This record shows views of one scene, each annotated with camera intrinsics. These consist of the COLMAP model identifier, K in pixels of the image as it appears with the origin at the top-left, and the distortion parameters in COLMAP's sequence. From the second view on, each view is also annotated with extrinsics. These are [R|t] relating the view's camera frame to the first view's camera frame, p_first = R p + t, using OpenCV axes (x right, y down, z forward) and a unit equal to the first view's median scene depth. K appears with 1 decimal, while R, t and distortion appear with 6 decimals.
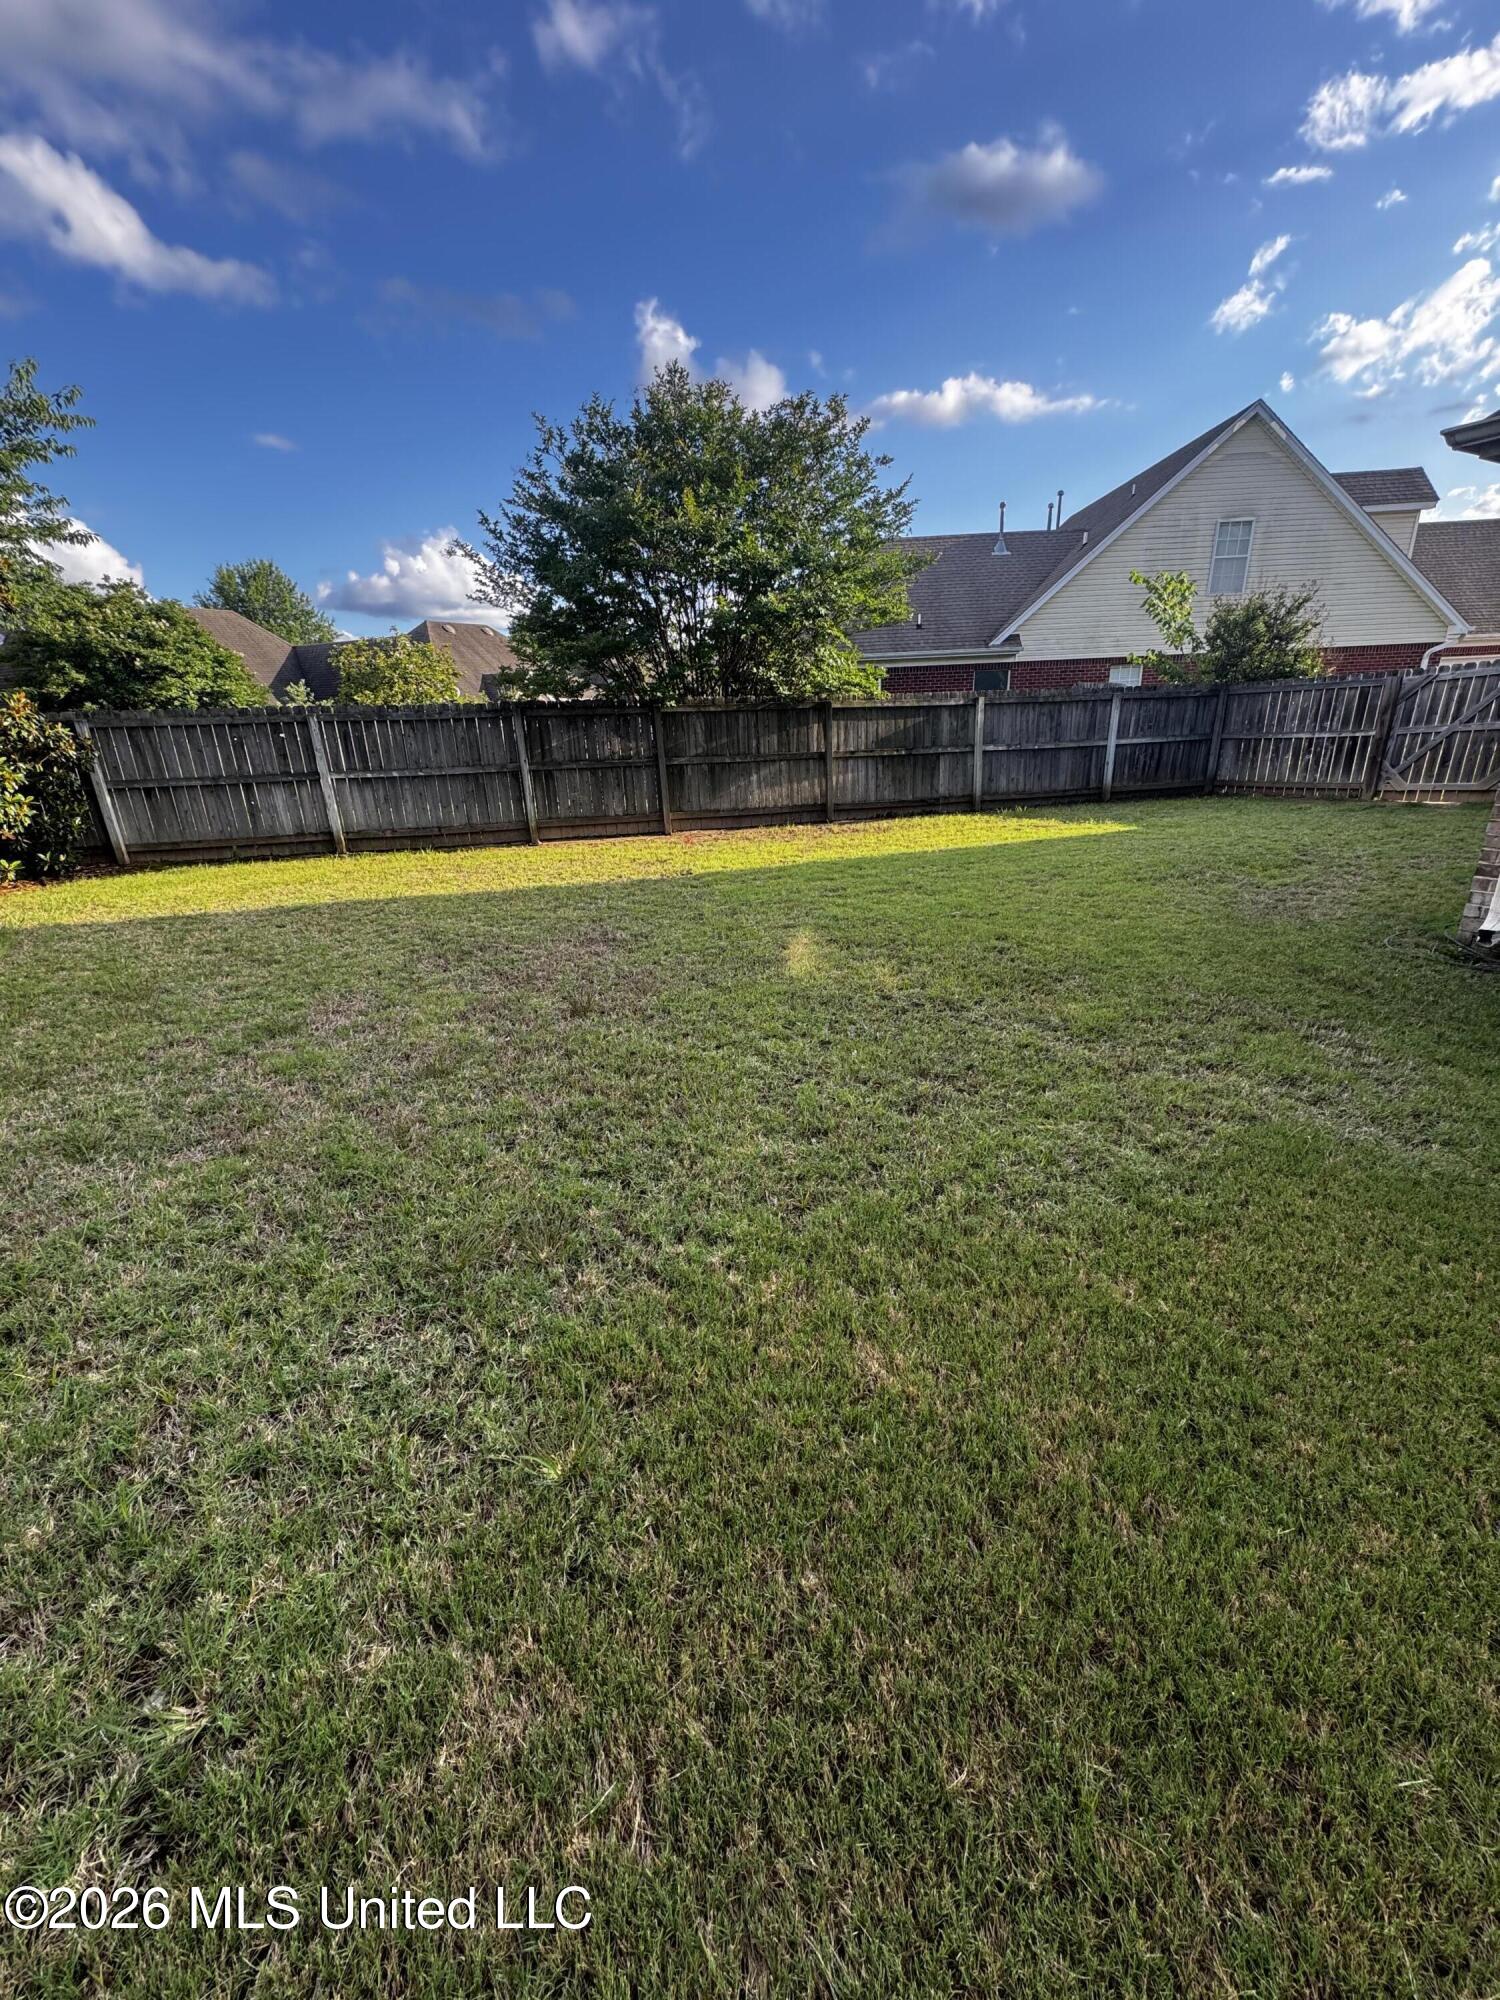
lens RADIAL K [[802.5, 0, 751.7], [0, 802.5, 1003.2], [0, 0, 1]] dist [-0.002919, -0.000272]
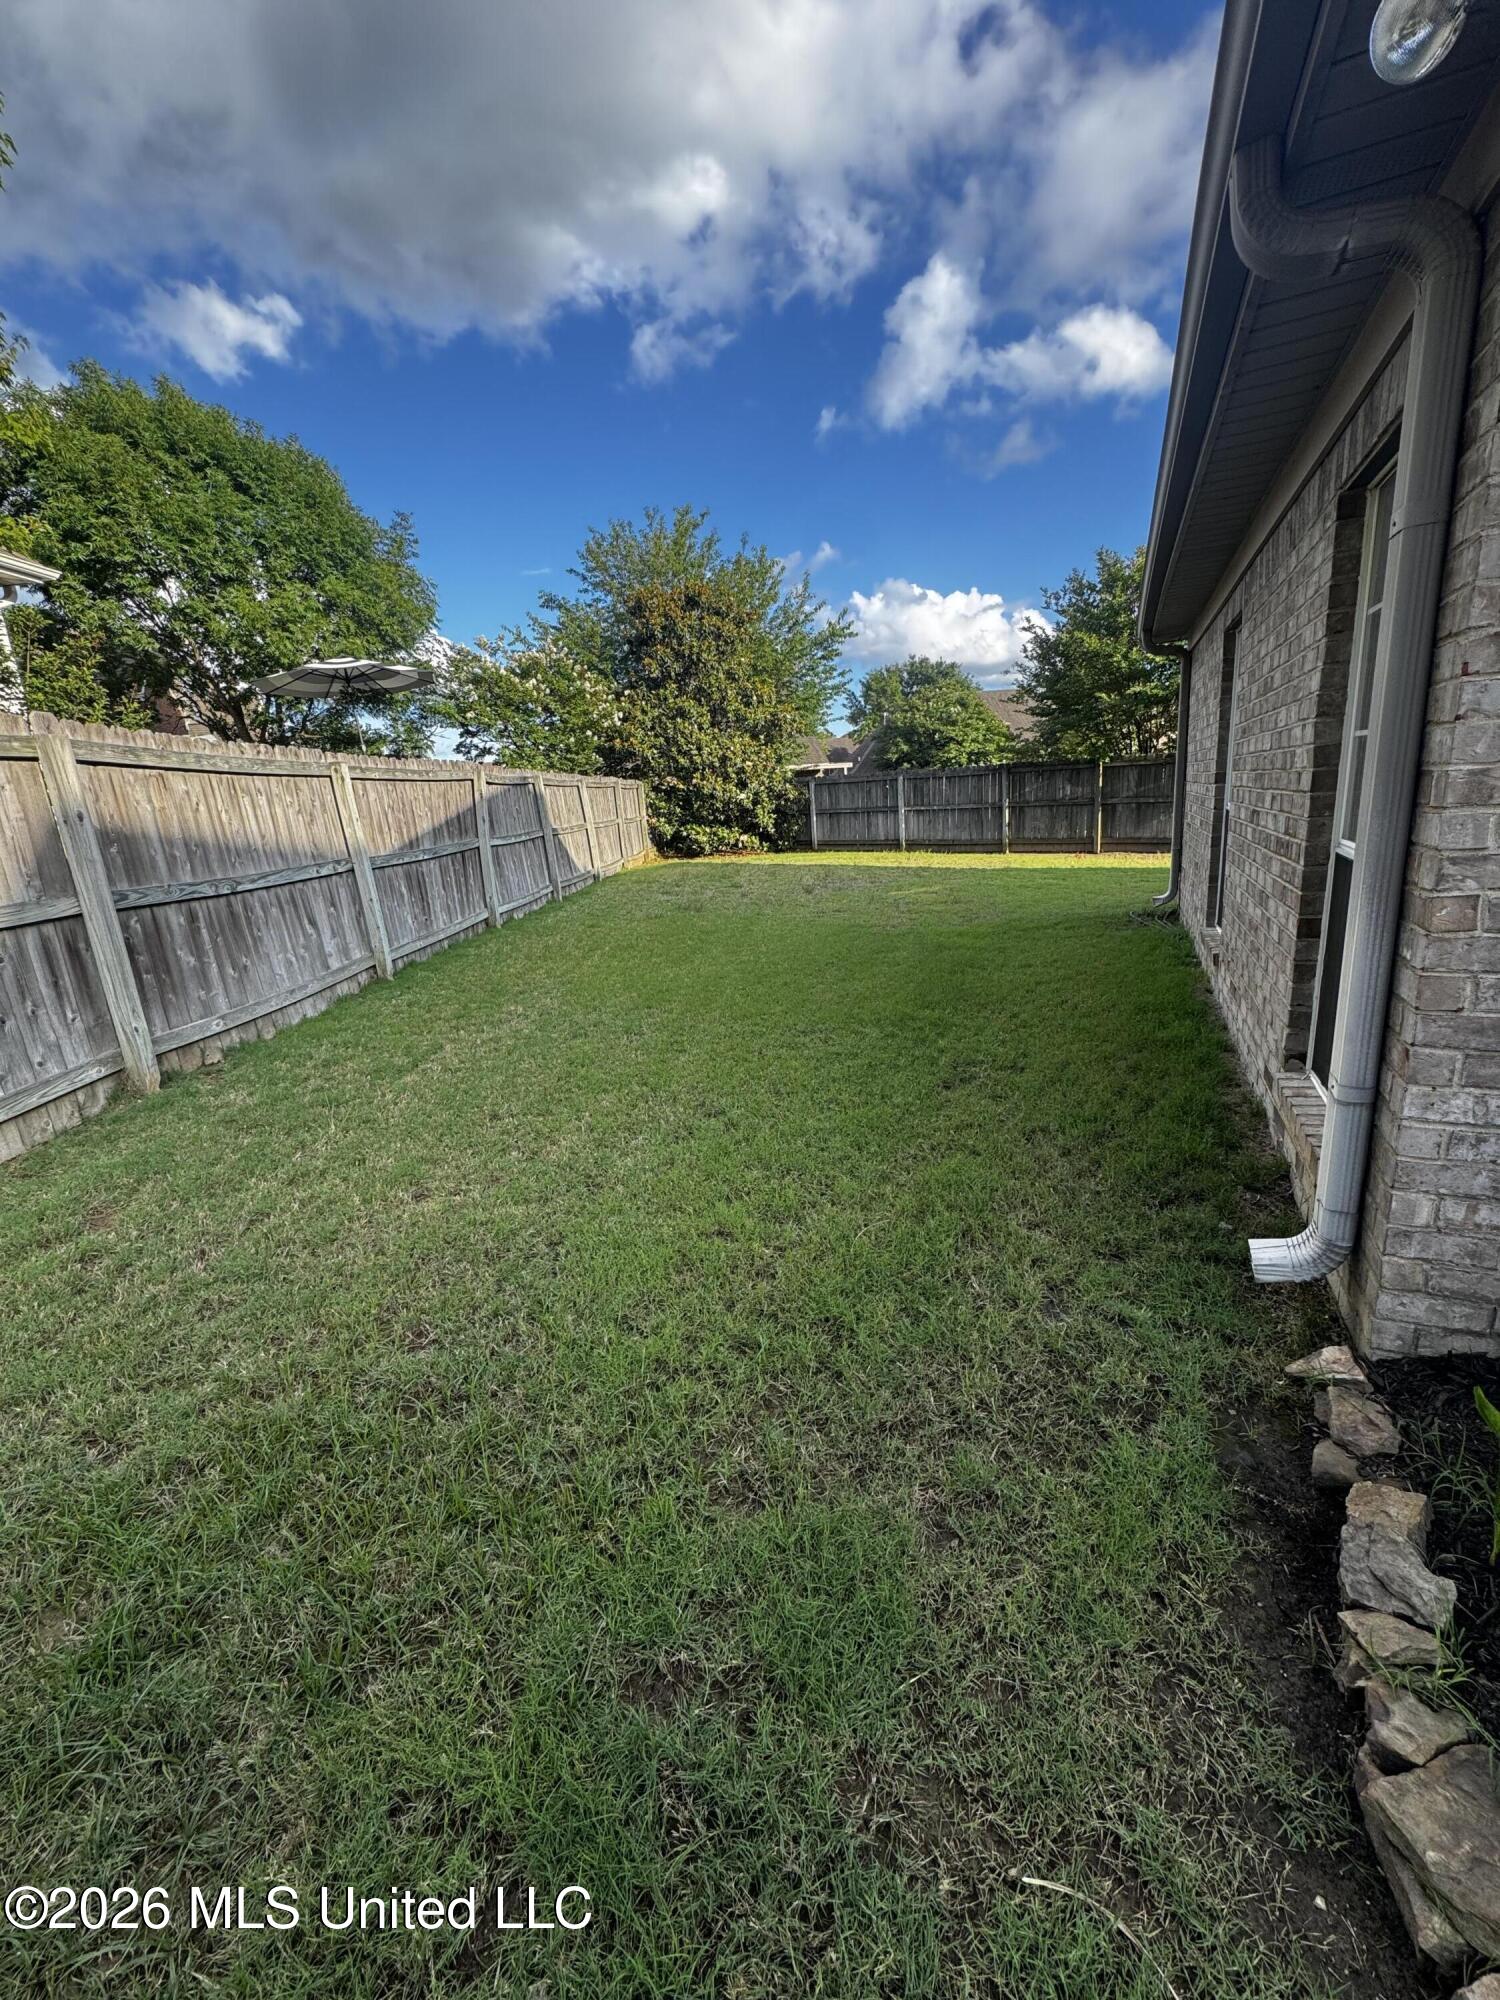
lens RADIAL K [[802.5, 0, 751.7], [0, 802.5, 1004.6], [0, 0, 1]] dist [-0.002919, -0.000272]
pose [[0.565001, 0.206876, -0.798734, 0.742077], [-0.240015, 0.967402, 0.080782, 0.072980], [0.789409, 0.146066, 0.596237, -0.256982]]
